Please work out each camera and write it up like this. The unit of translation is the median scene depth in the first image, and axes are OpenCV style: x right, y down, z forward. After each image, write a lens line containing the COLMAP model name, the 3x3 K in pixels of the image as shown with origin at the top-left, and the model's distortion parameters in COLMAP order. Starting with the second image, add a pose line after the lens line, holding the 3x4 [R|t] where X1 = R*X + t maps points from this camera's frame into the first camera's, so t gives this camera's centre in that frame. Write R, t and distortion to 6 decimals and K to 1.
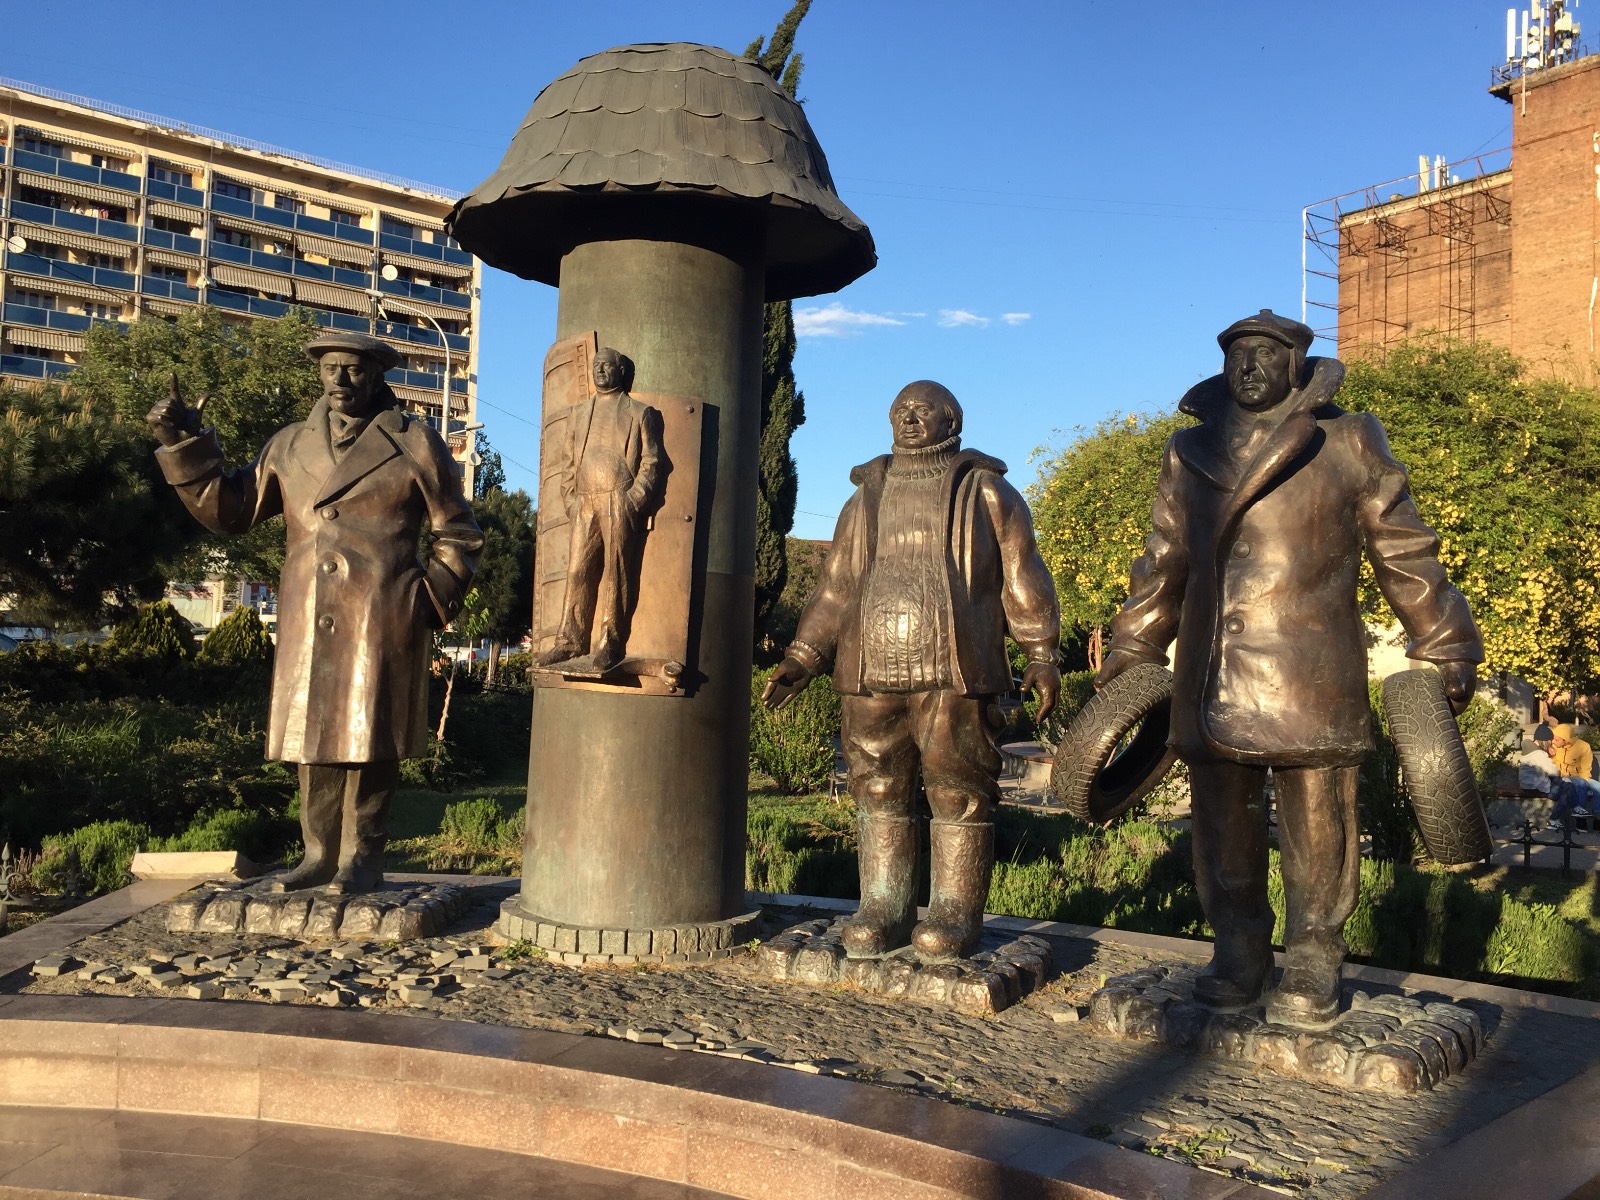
lens RADIAL K [[1337.7, 0, 805.0], [0, 1337.7, 589.9], [0, 0, 1]] dist [0.014324, 0.010302]
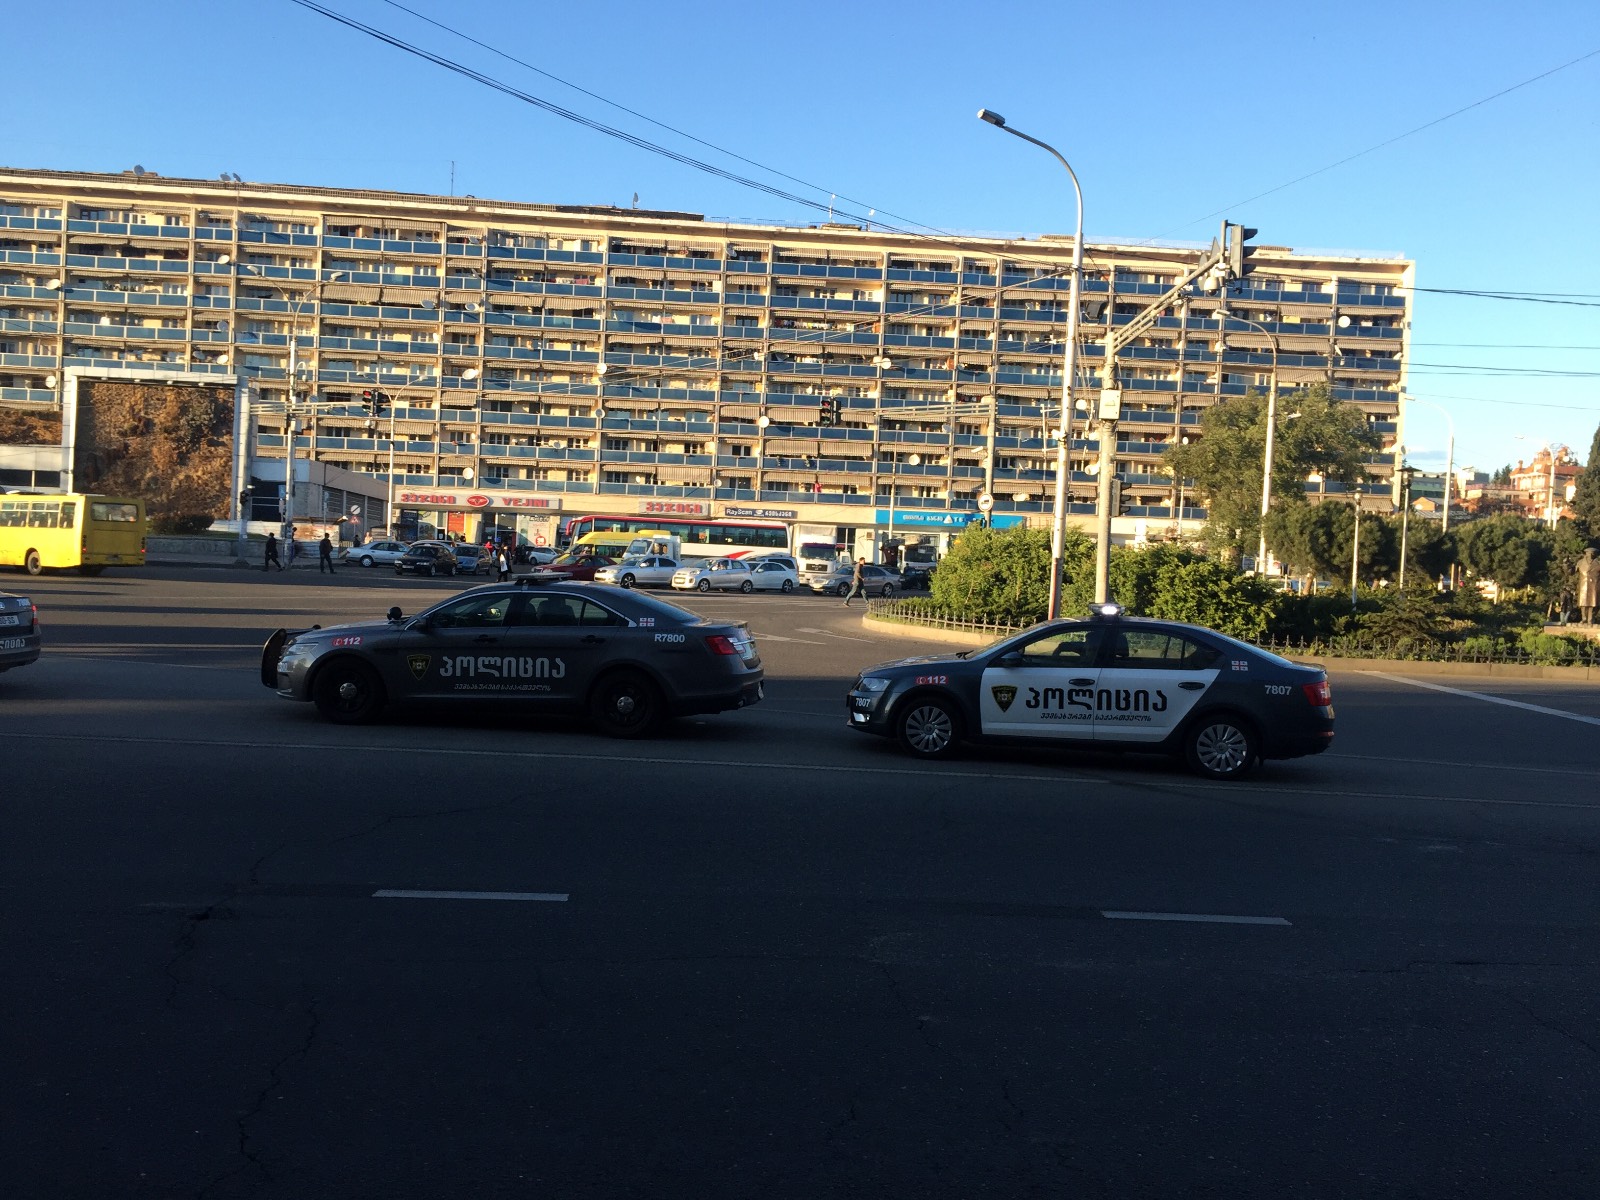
lens RADIAL K [[1337.7, 0, 800.4], [0, 1337.7, 603.2], [0, 0, 1]] dist [0.014324, 0.010302]
pose [[0.825147, 0.014631, -0.564728, 0.015902], [0.014729, 0.998768, 0.047397, -0.019670], [0.564726, -0.047428, 0.823915, -0.490374]]
